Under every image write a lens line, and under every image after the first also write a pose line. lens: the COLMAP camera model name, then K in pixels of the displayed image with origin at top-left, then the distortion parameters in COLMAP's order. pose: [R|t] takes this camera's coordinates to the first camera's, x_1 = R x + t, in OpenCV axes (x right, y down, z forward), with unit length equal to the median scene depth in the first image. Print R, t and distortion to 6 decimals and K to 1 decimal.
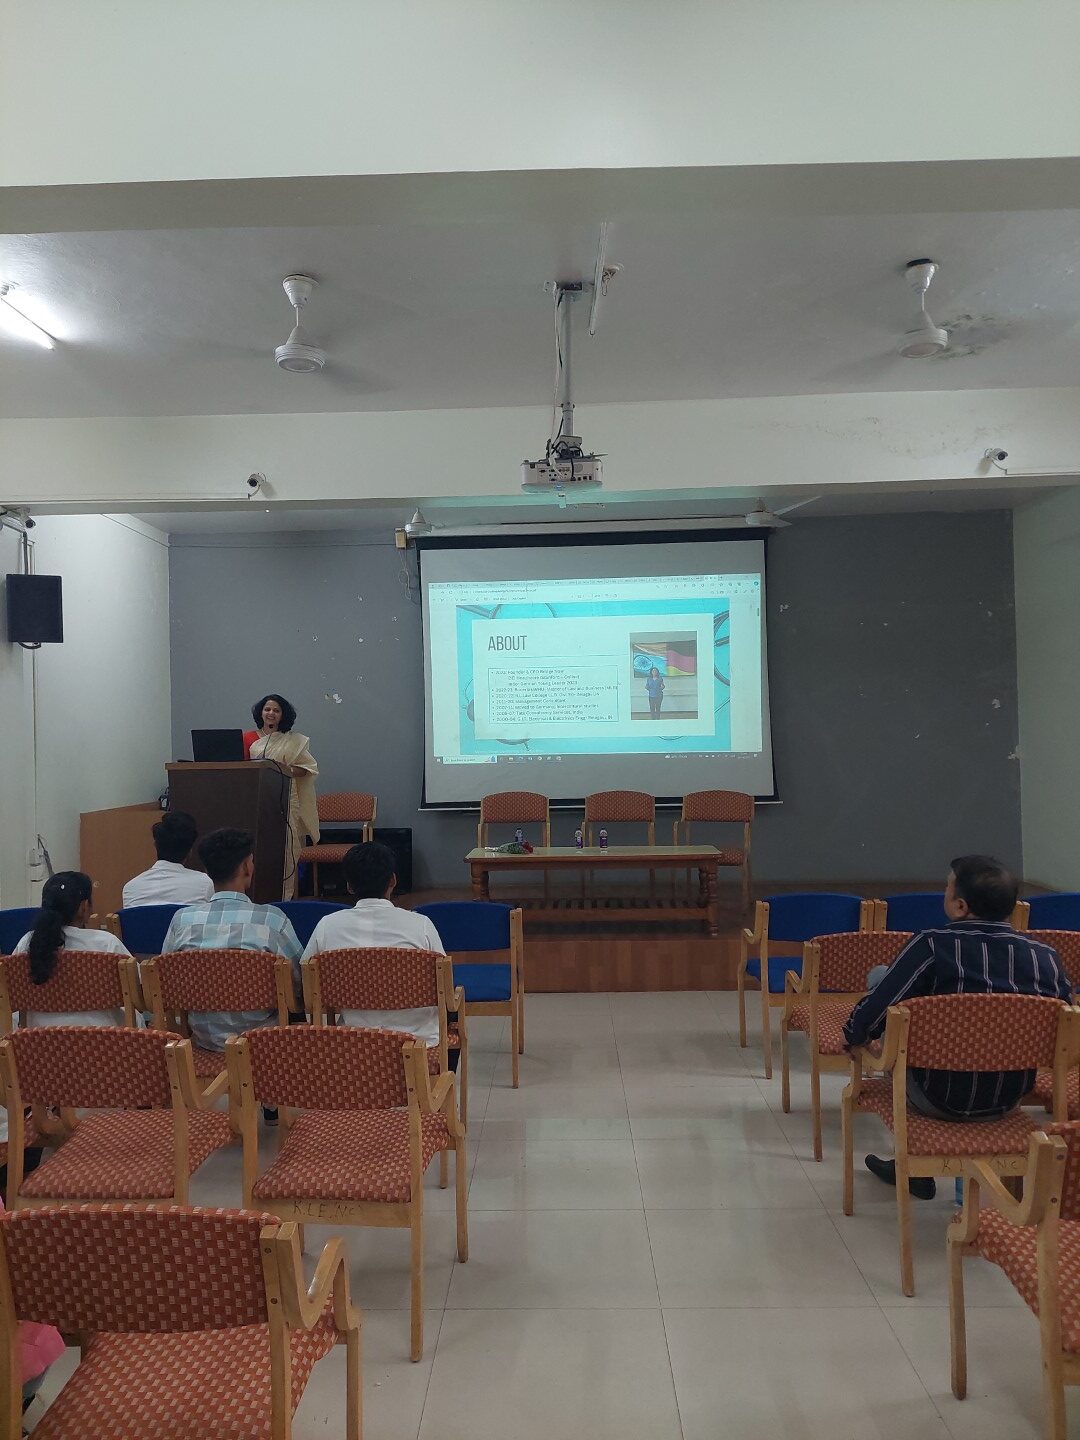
lens RADIAL K [[1020.0, 0, 535.9], [0, 1020.0, 739.3], [0, 0, 1]] dist [0.059033, -0.052238]
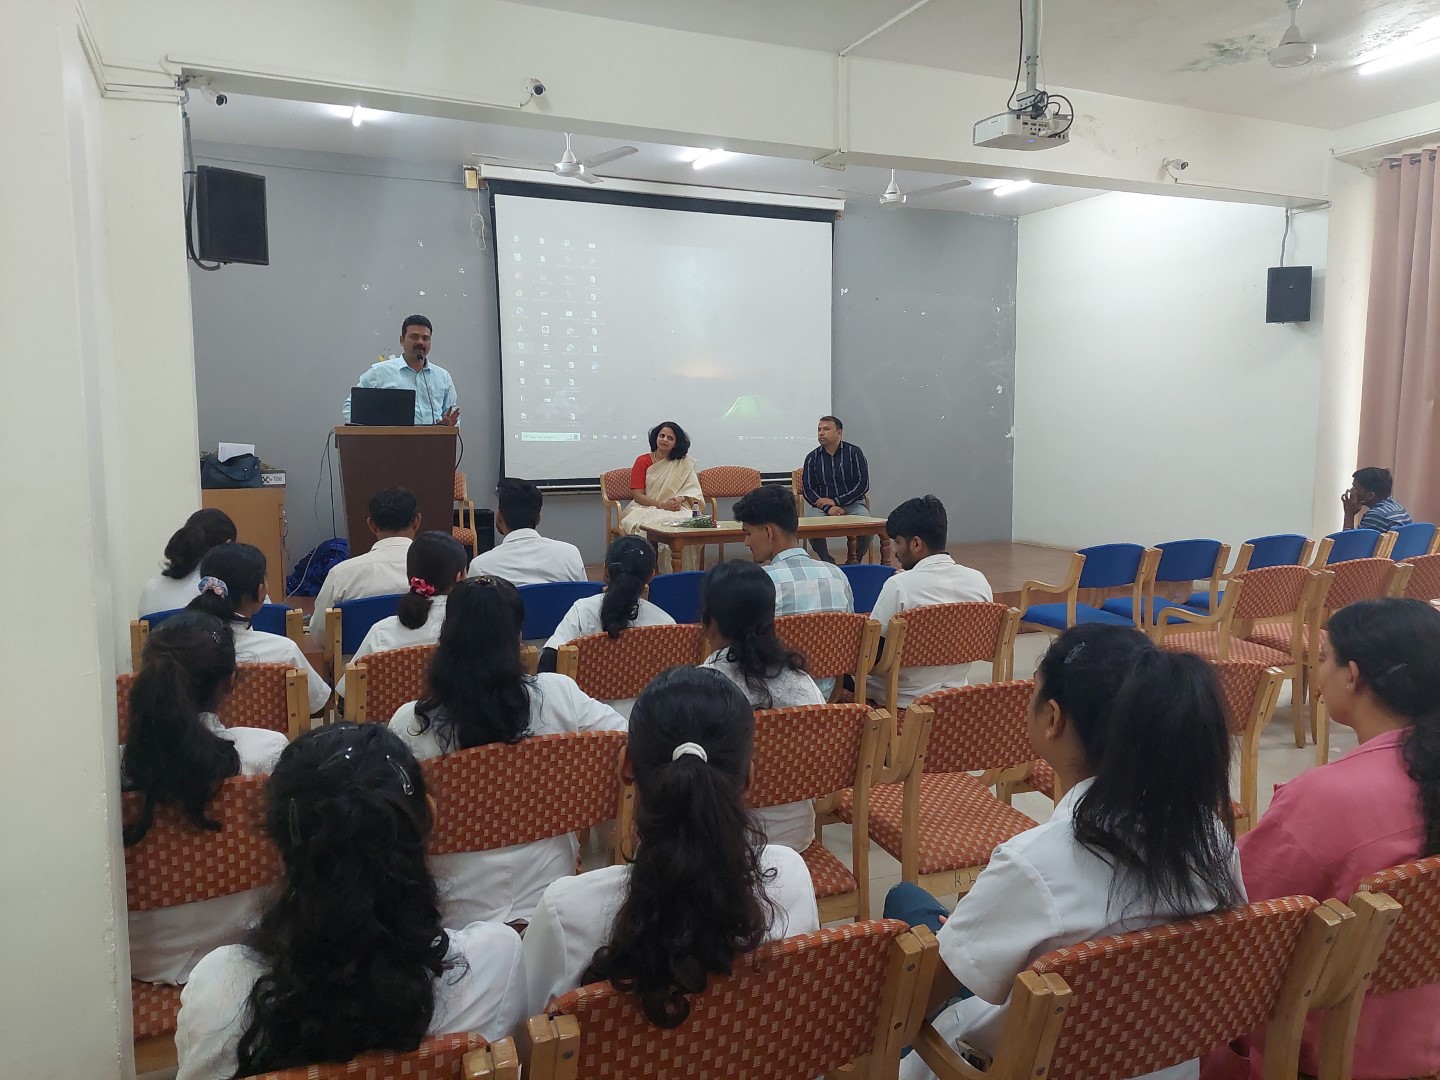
lens RADIAL K [[1016.5, 0, 718.8], [0, 1016.5, 524.0], [0, 0, 1]] dist [0.072376, -0.070592]
pose [[0.904475, -0.025074, 0.425790, -0.500257], [-0.013861, 0.996015, 0.088097, 0.028770], [-0.426302, -0.085583, 0.900523, 0.141005]]
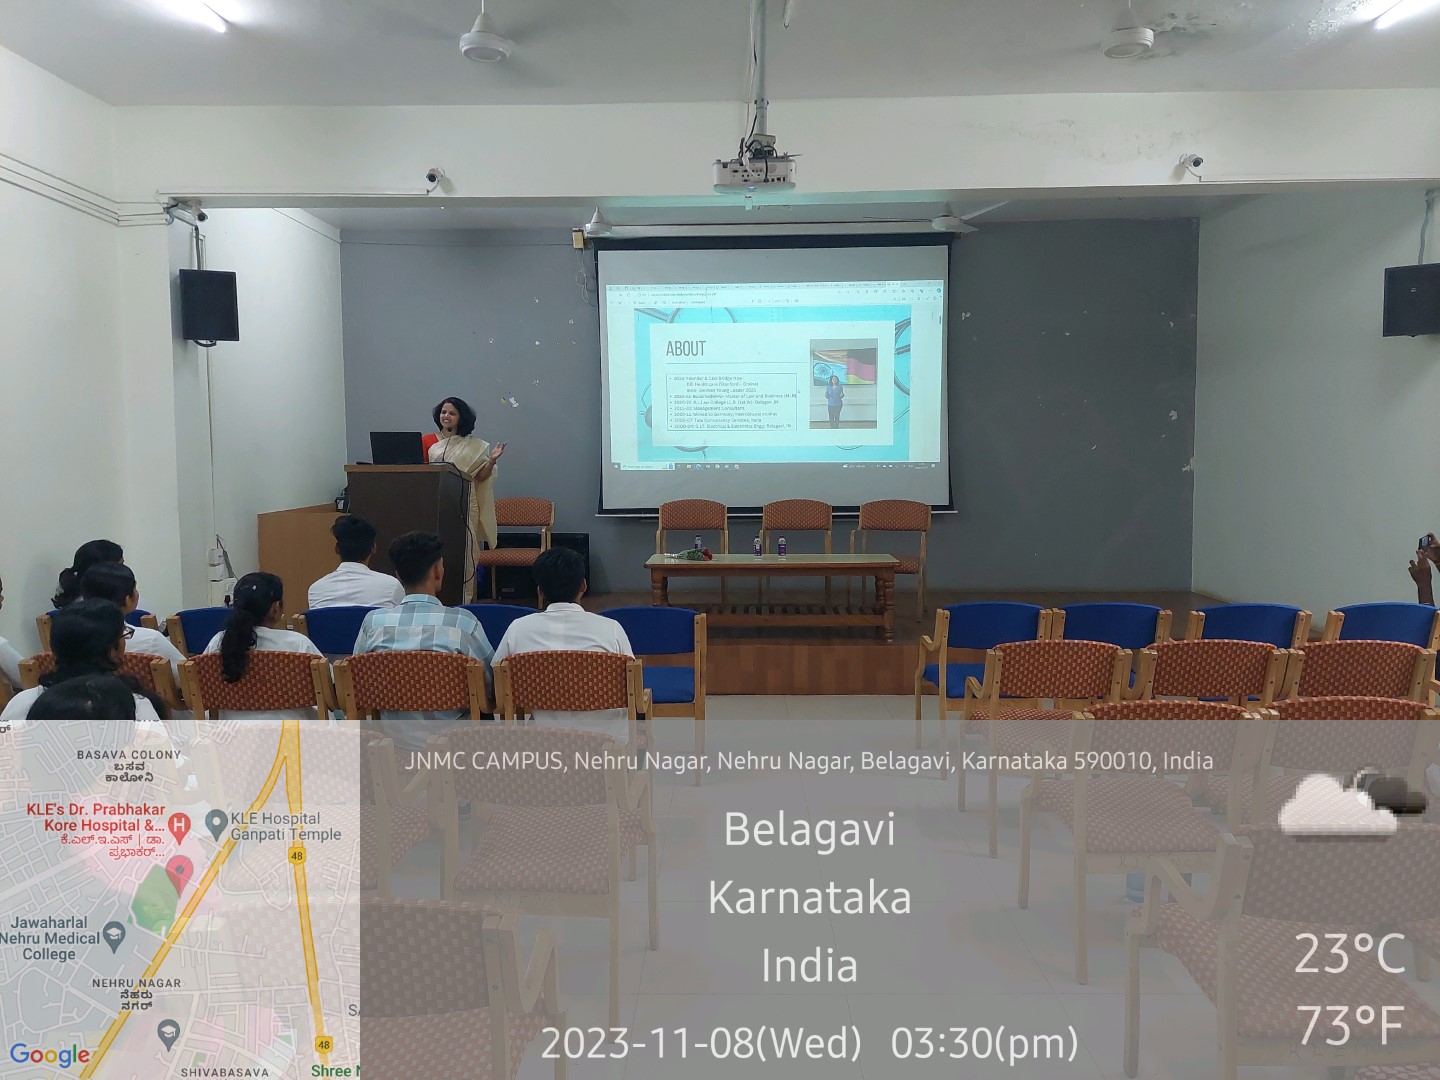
lens RADIAL K [[1016.5, 0, 718.8], [0, 1016.5, 524.0], [0, 0, 1]] dist [0.072376, -0.070592]
pose [[0.999816, 0.011225, 0.015545, -0.014893], [-0.012384, 0.996988, 0.076567, -0.000767], [-0.014638, -0.076745, 0.996943, -0.000033]]
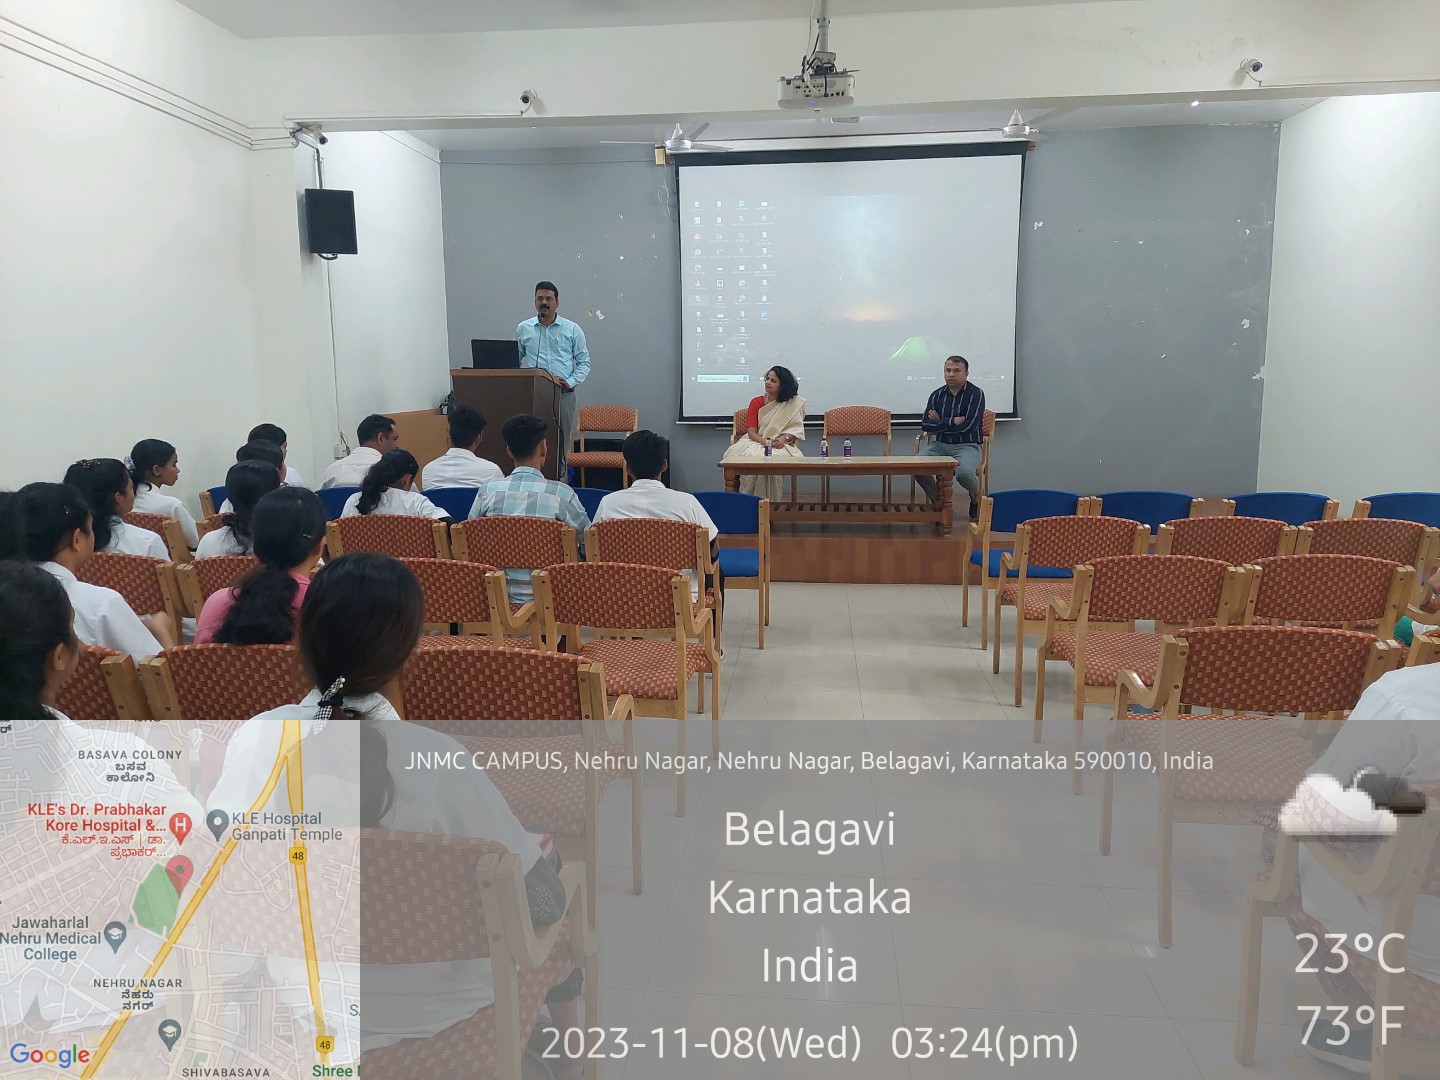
lens RADIAL K [[1016.5, 0, 718.8], [0, 1016.5, 524.0], [0, 0, 1]] dist [0.072376, -0.070592]
pose [[0.997555, 0.022842, -0.066040, 0.003897], [-0.012655, 0.988492, 0.150743, 0.020642], [0.068724, -0.149539, 0.986365, -0.098046]]
